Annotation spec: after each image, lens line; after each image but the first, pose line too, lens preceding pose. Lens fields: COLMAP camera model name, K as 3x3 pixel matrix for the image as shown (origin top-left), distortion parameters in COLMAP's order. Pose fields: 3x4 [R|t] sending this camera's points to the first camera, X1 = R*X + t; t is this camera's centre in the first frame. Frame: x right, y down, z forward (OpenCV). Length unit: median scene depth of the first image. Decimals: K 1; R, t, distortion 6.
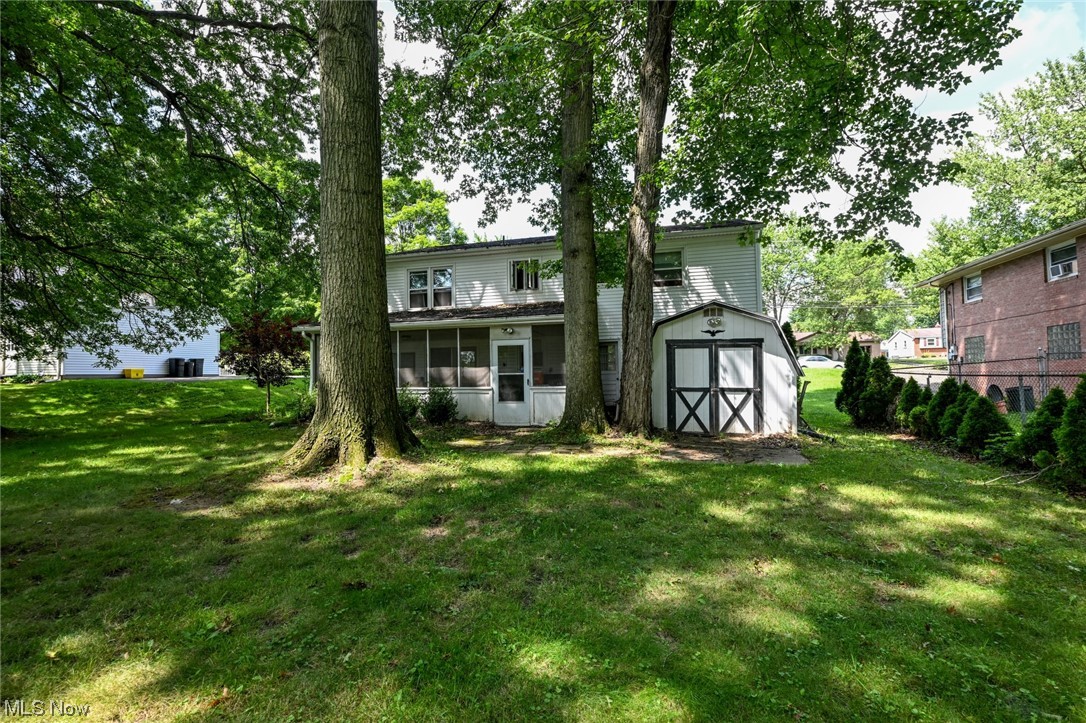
lens RADIAL K [[487.2, 0, 547.6], [0, 487.2, 361.0], [0, 0, 1]] dist [-0.005128, -0.000169]
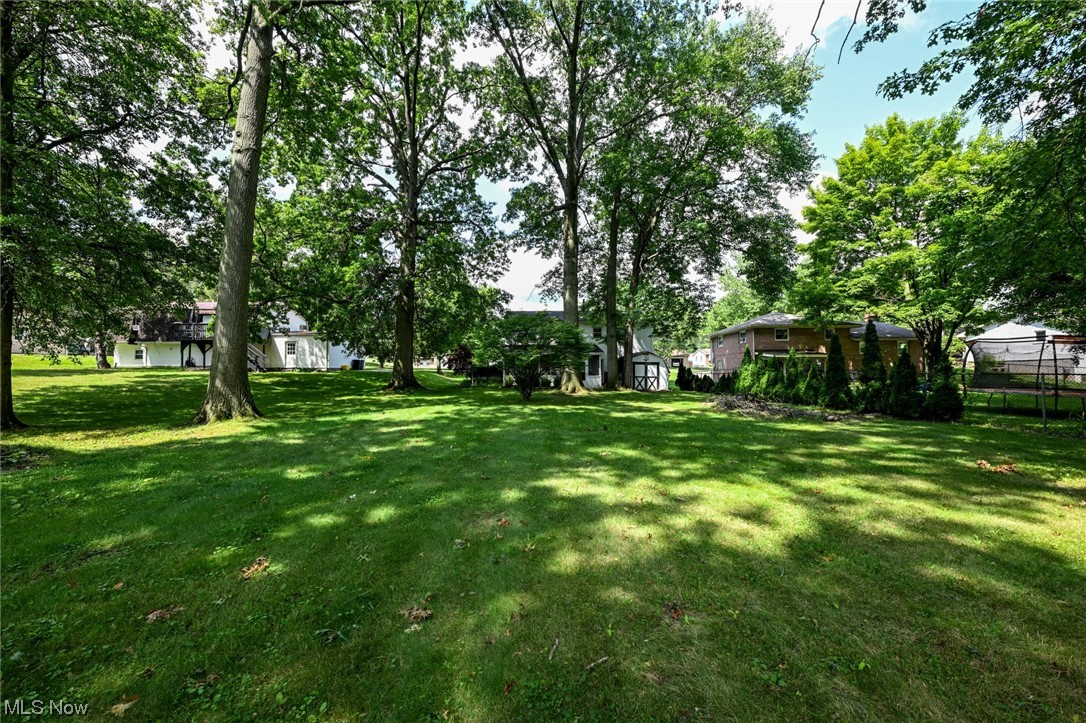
lens RADIAL K [[429.0, 0, 541.3], [0, 429.0, 365.2], [0, 0, 1]] dist [0.000589, 0.000263]
pose [[0.962813, 0.023491, 0.269144, -1.019006], [-0.025582, 0.999664, 0.004261, -0.014243], [-0.268953, -0.010988, 0.963091, -1.469343]]
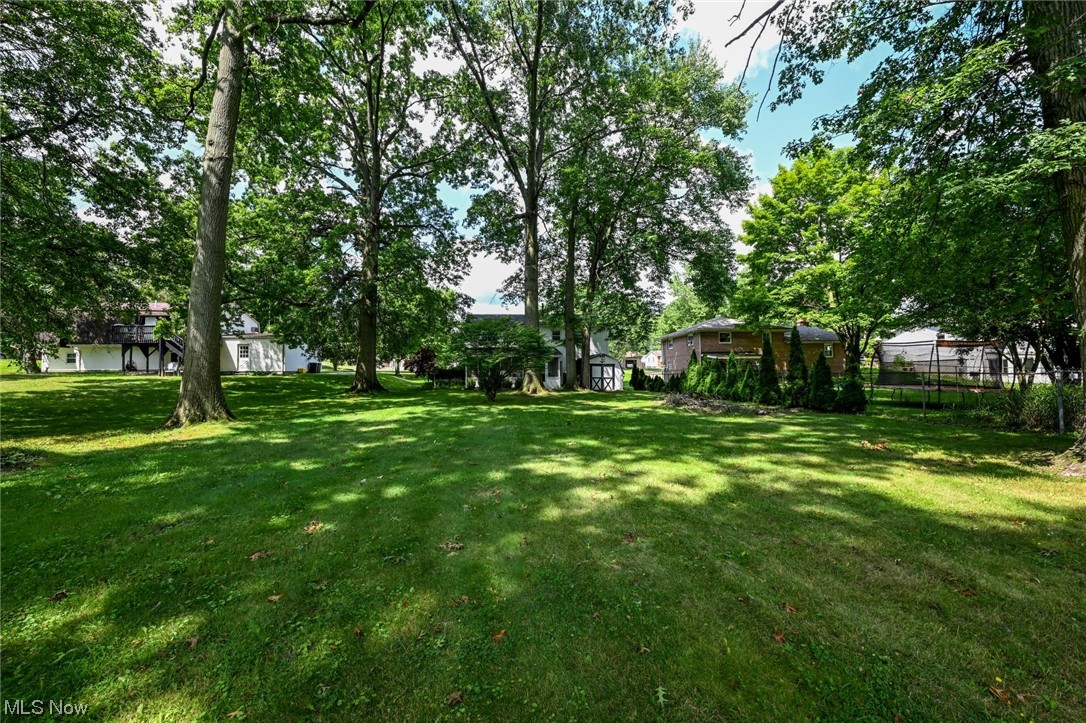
lens RADIAL K [[429.0, 0, 541.1], [0, 429.0, 364.9], [0, 0, 1]] dist [0.000589, 0.000263]
pose [[0.931192, 0.020299, 0.363964, -1.072546], [-0.020616, 0.999783, -0.003016, -0.015228], [-0.363946, -0.004695, 0.931408, -1.551107]]
